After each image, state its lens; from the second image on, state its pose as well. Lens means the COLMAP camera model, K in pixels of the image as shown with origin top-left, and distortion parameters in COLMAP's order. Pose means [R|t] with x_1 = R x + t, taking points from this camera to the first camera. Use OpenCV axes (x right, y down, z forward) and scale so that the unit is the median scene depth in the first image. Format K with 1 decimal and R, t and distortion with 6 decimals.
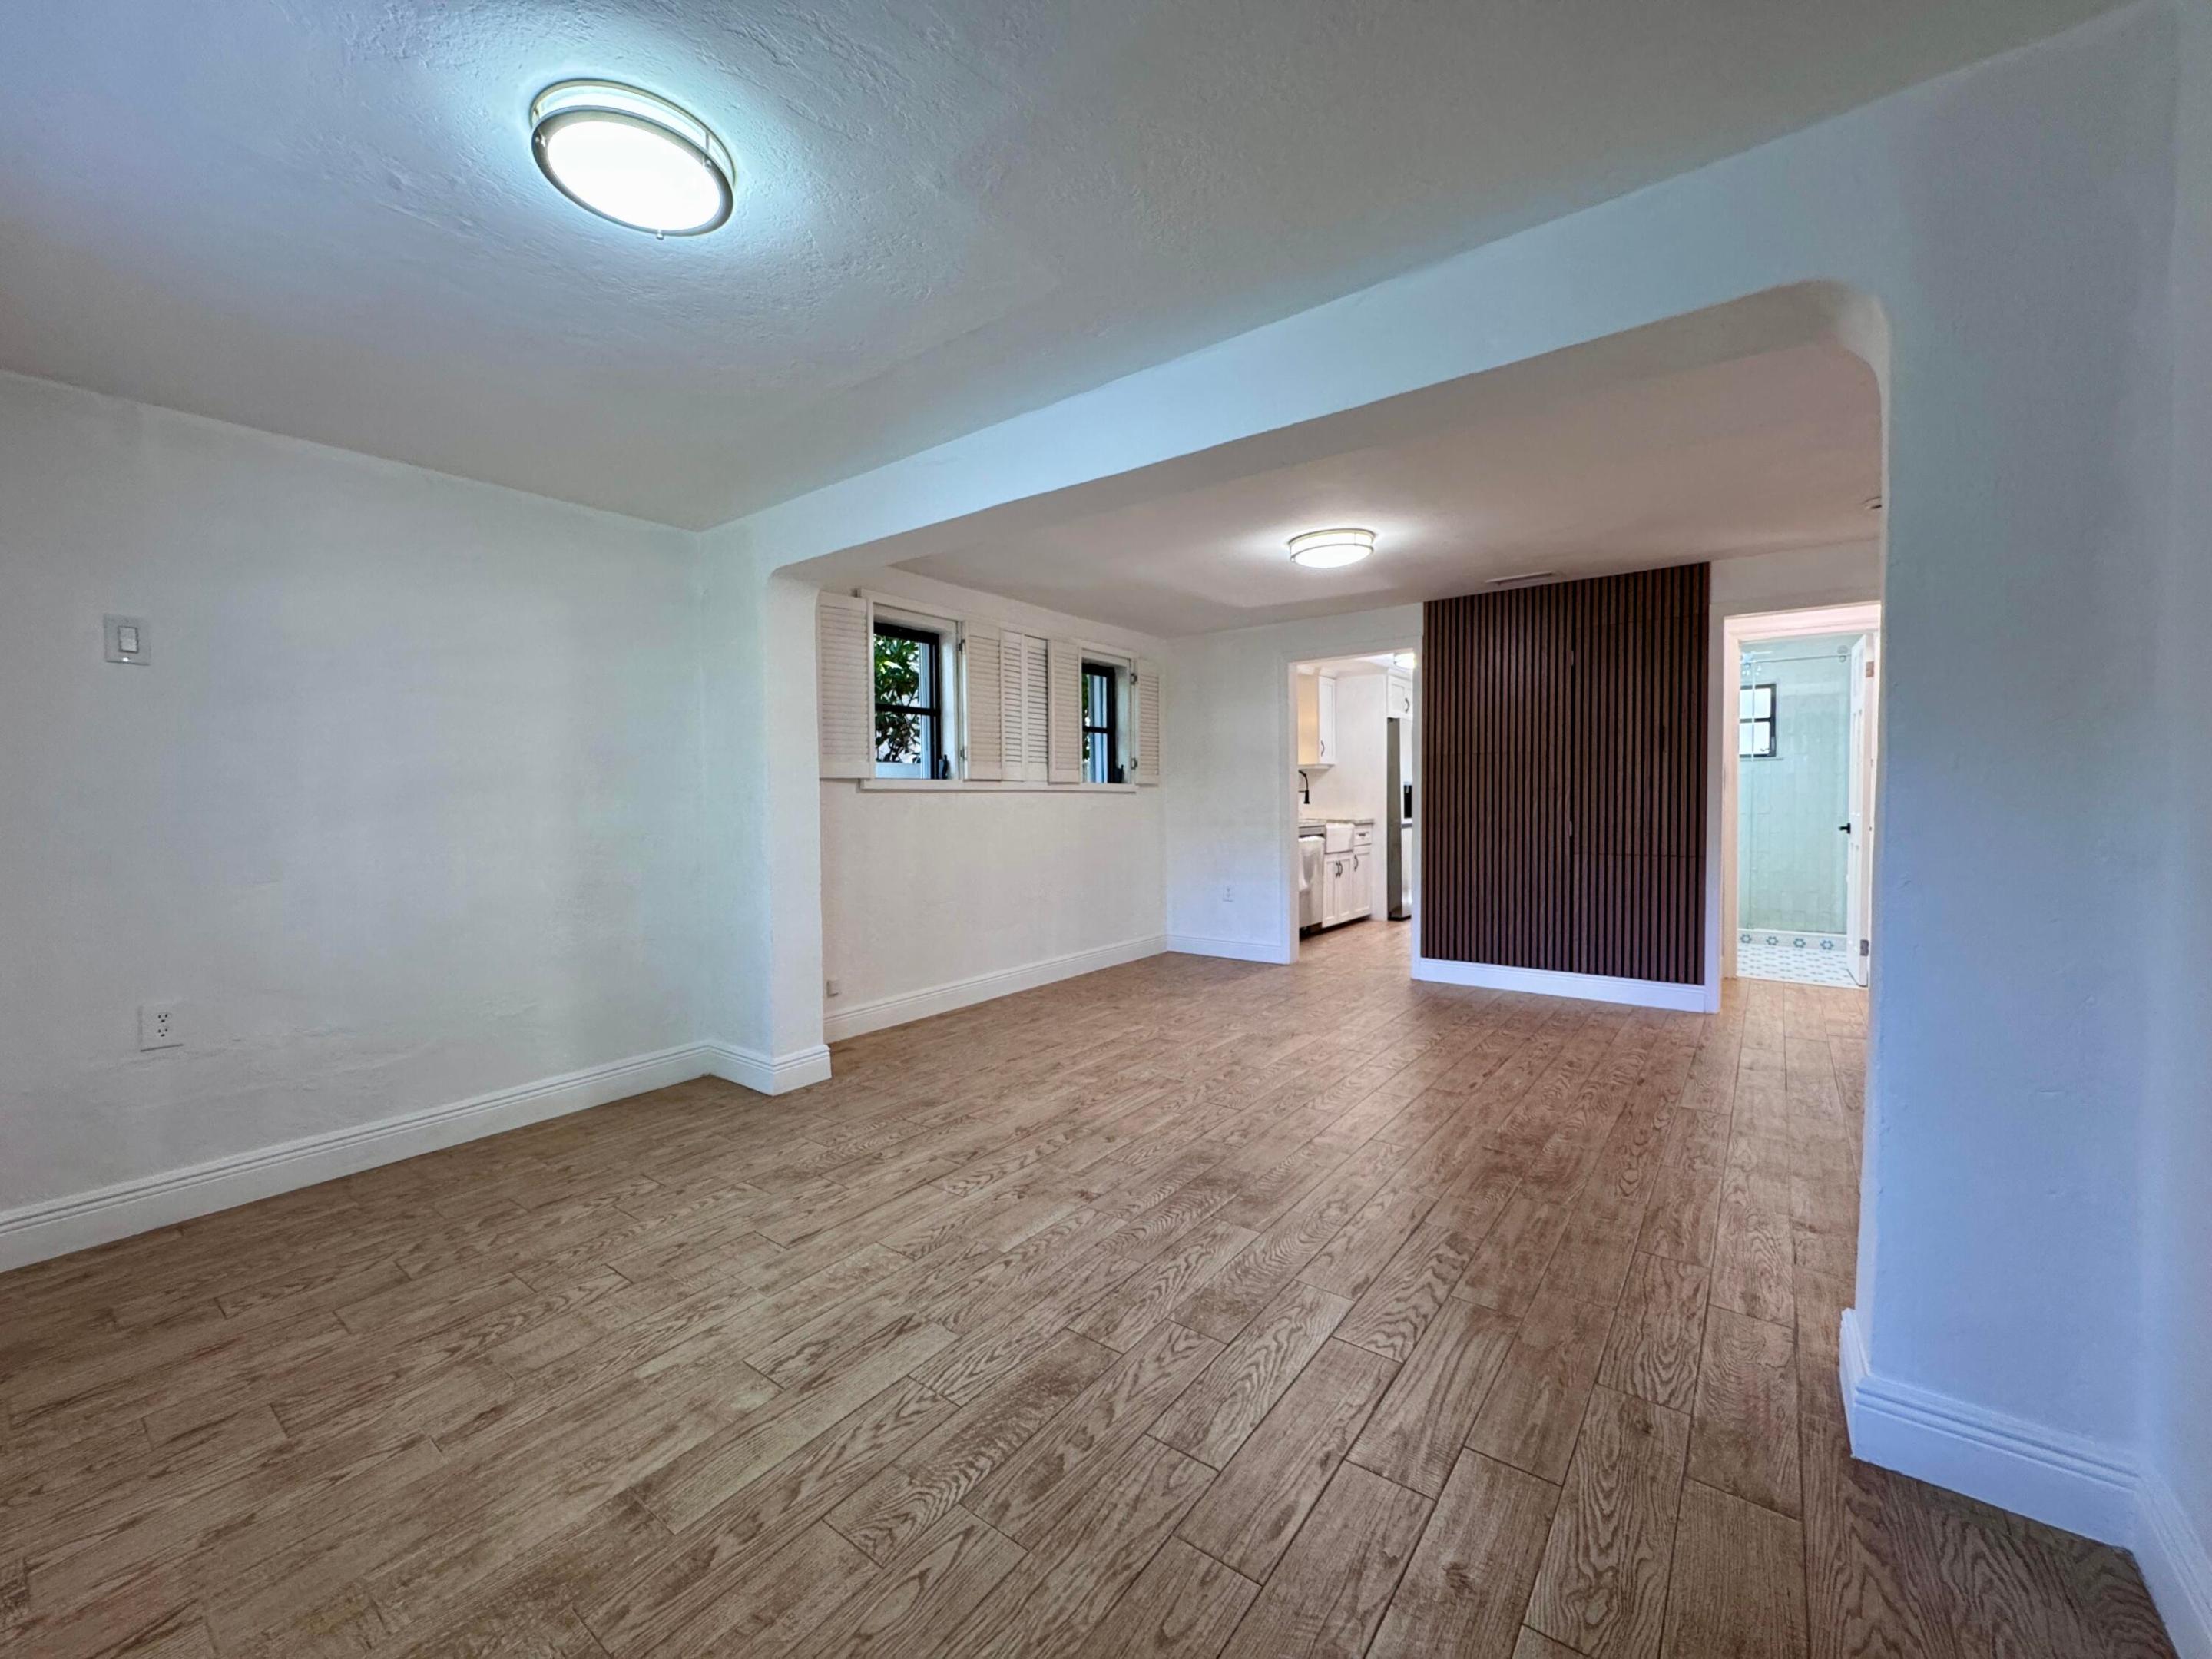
lens RADIAL K [[880.7, 0, 1106.0], [0, 880.7, 829.5], [0, 0, 1]] dist [-0.002186, 0.000065]
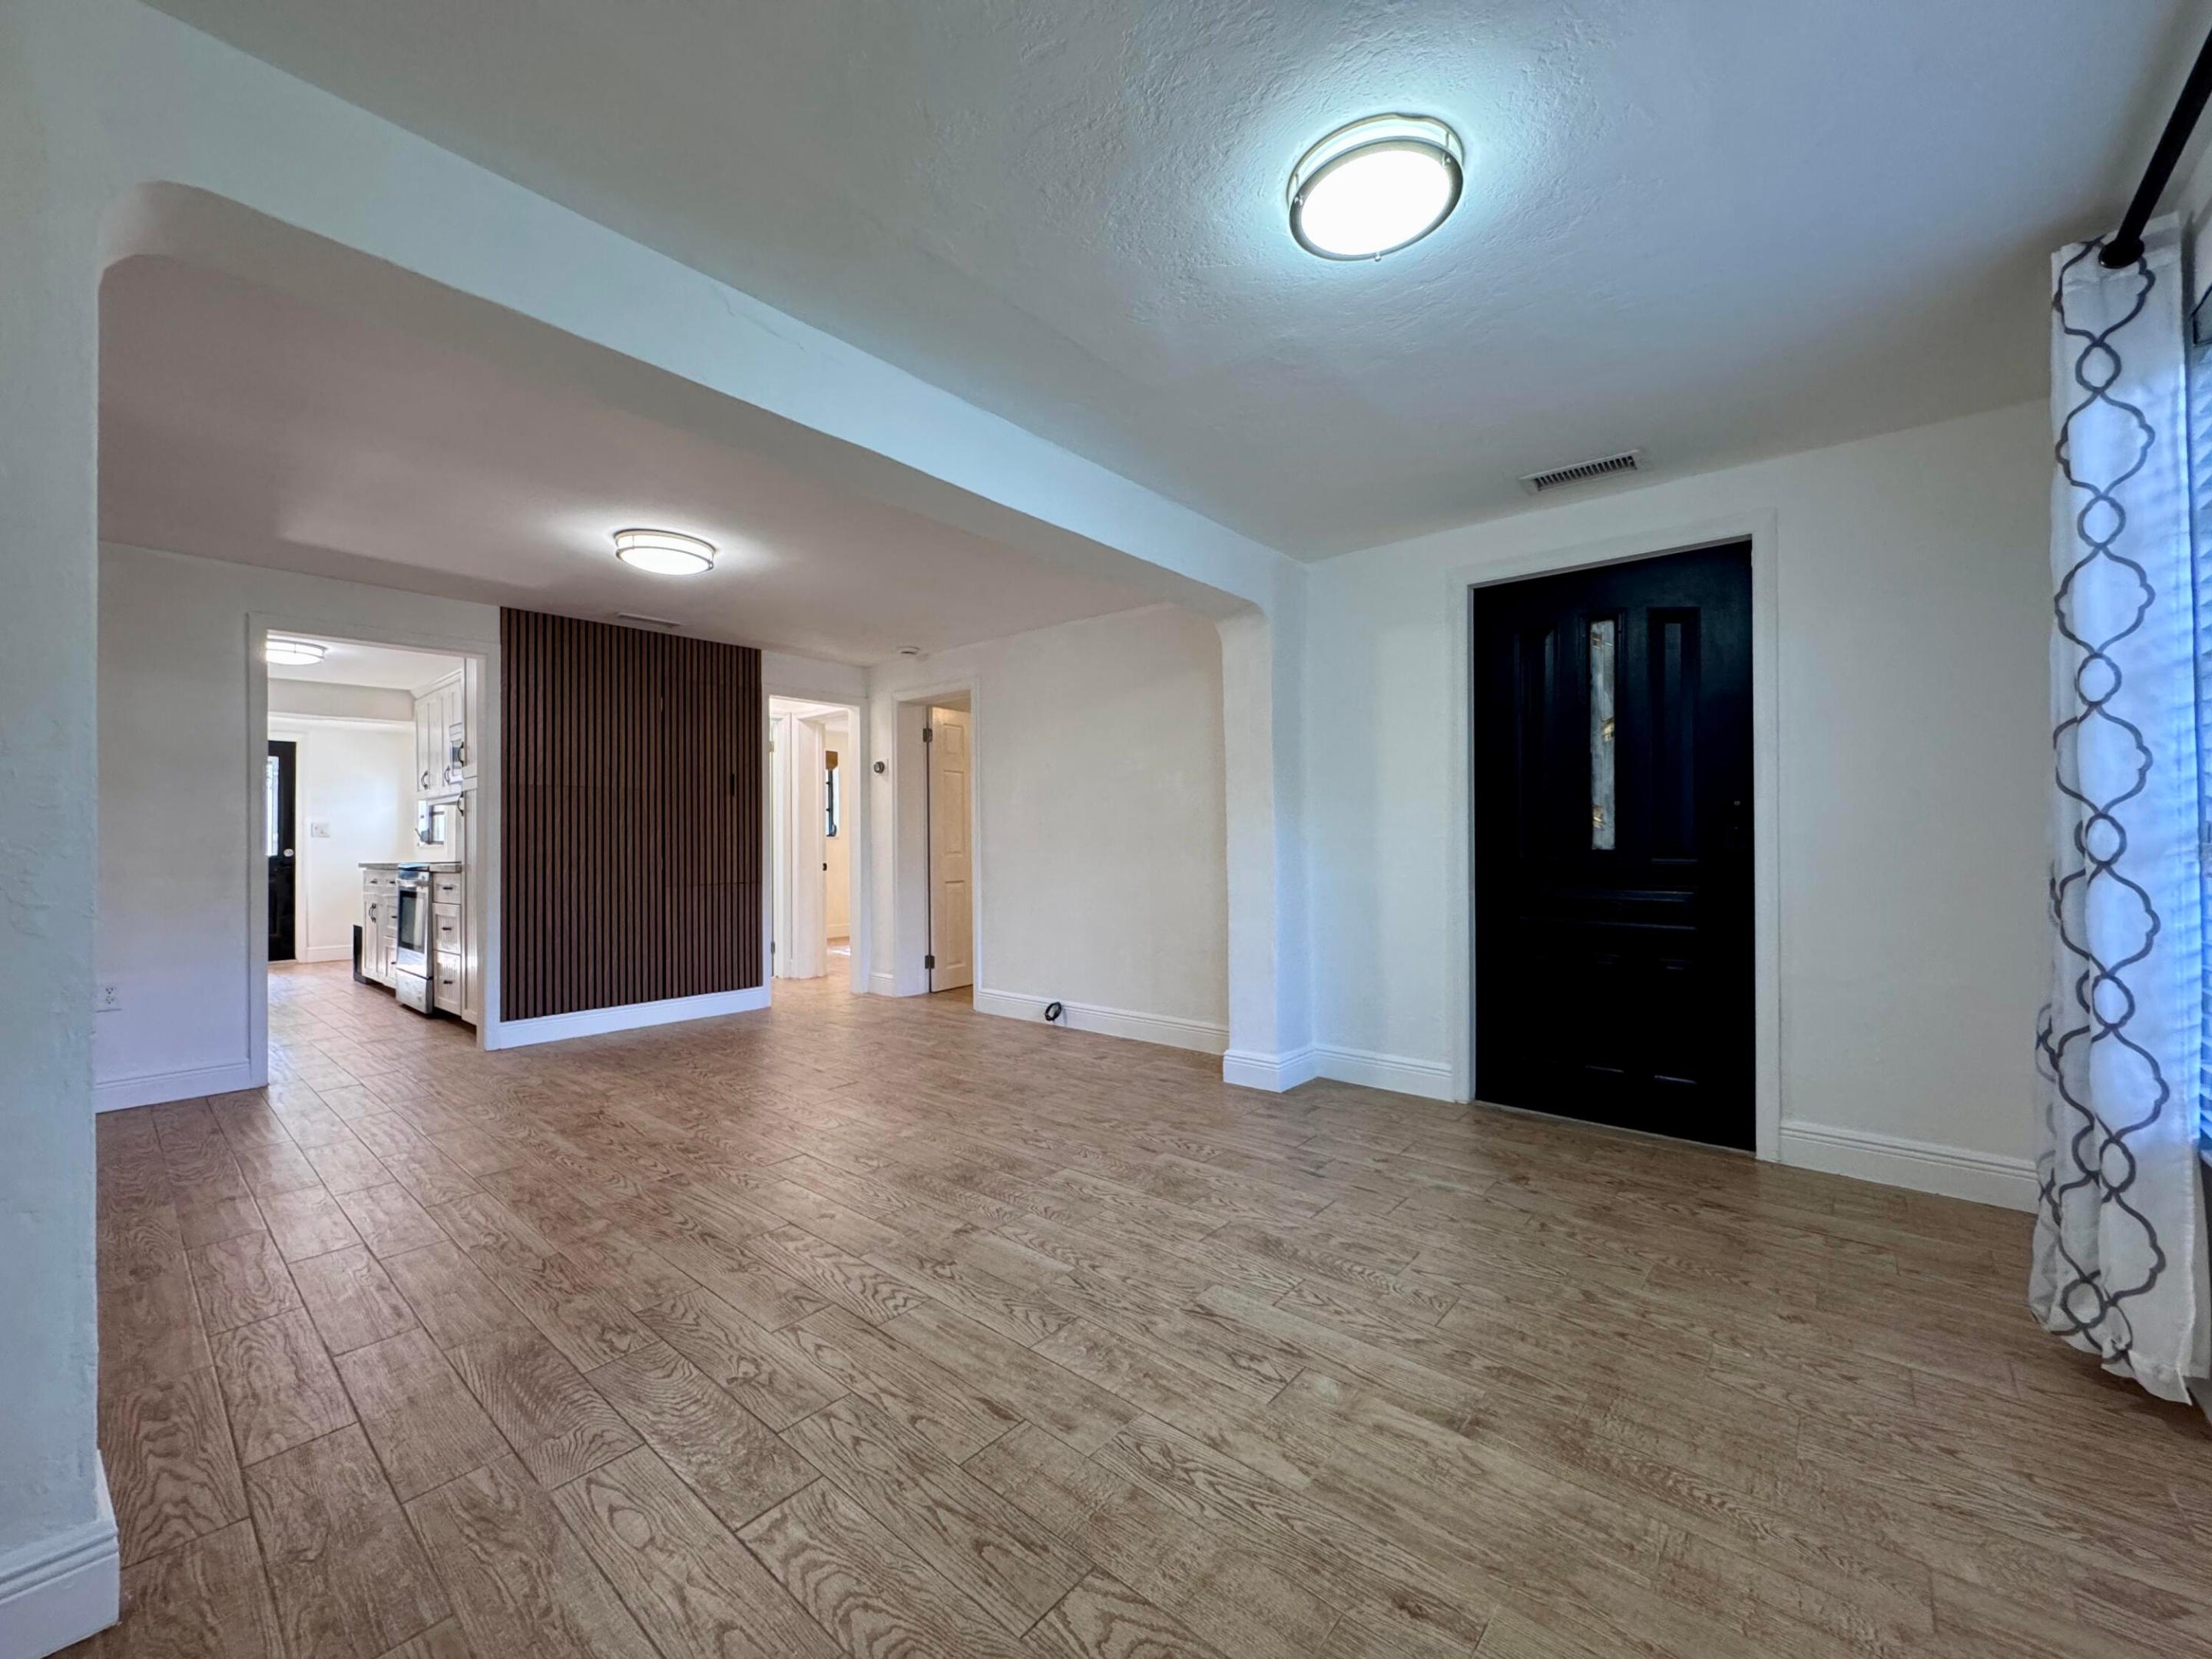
lens RADIAL K [[880.7, 0, 1106.0], [0, 880.7, 829.5], [0, 0, 1]] dist [-0.002186, 0.000065]
pose [[0.058999, 0.024030, 0.997969, -1.049998], [0.045259, 0.998618, -0.026722, 0.023344], [-0.997232, 0.046744, 0.057830, 0.850560]]
